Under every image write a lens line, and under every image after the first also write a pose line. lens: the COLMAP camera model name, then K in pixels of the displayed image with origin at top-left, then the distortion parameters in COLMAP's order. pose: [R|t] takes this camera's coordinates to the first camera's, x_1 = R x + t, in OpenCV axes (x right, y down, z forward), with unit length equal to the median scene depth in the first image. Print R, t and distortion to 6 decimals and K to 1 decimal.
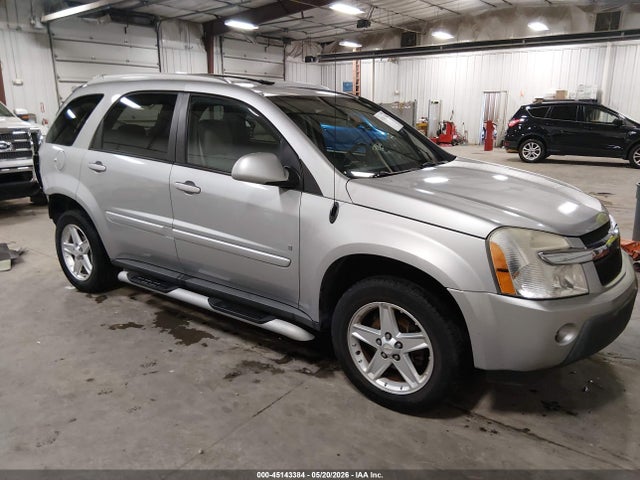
lens RADIAL K [[490.1, 0, 320.0], [0, 490.1, 240.0], [0, 0, 1]] dist [0.055268, -0.087138]
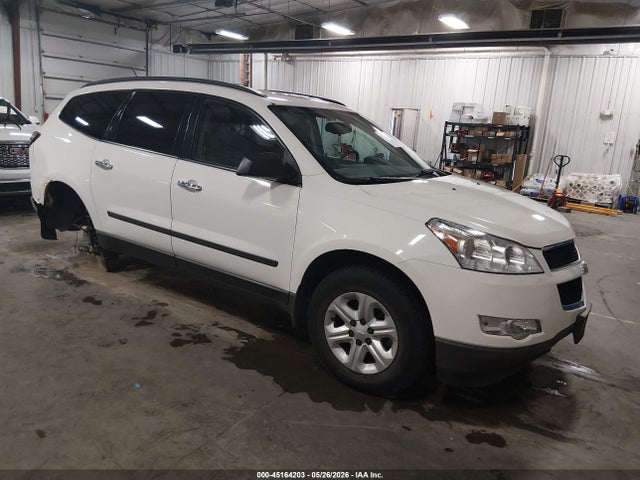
lens RADIAL K [[485.5, 0, 320.0], [0, 485.5, 240.0], [0, 0, 1]] dist [0.047024, -0.091088]
pose [[0.996733, 0.057983, 0.056225, 0.174826], [-0.056700, 0.998099, -0.024154, -0.063428], [-0.057519, 0.020887, 0.998126, 0.232153]]
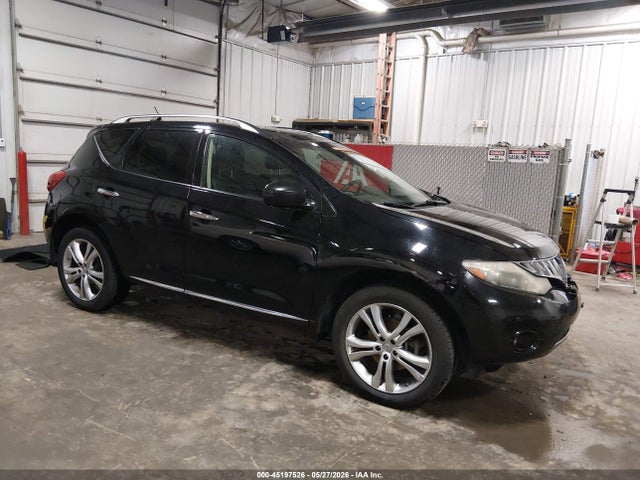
lens RADIAL K [[485.5, 0, 320.0], [0, 485.5, 240.0], [0, 0, 1]] dist [0.047024, -0.091088]
pose [[0.997822, 0.063832, -0.016627, 0.033707], [-0.065100, 0.993600, -0.092308, -0.157111], [0.010629, 0.093190, 0.995592, 0.603713]]
